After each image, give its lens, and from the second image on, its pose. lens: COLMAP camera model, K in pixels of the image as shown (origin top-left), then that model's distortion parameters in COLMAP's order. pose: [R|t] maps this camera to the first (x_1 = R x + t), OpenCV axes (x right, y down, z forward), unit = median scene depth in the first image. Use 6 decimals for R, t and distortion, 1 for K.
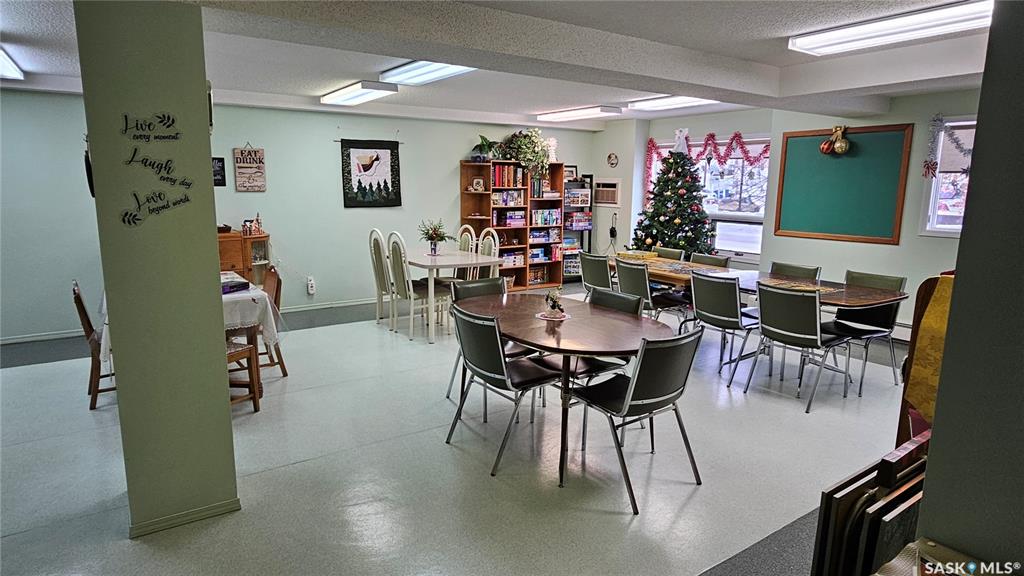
lens RADIAL K [[583.4, 0, 507.7], [0, 583.4, 290.5], [0, 0, 1]] dist [-0.004656, -0.000783]
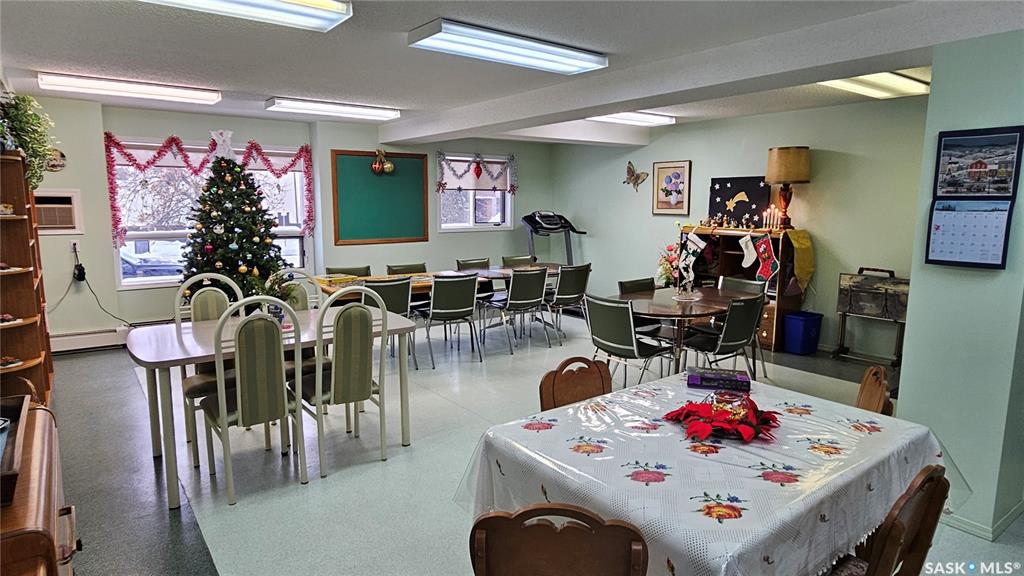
lens RADIAL K [[583.4, 0, 507.7], [0, 583.4, 290.5], [0, 0, 1]] dist [-0.004656, -0.000783]
pose [[-0.046406, -0.165593, 0.985102, -0.605696], [0.175488, 0.969476, 0.171234, -0.139140], [-0.983387, 0.180820, -0.015930, 0.707600]]
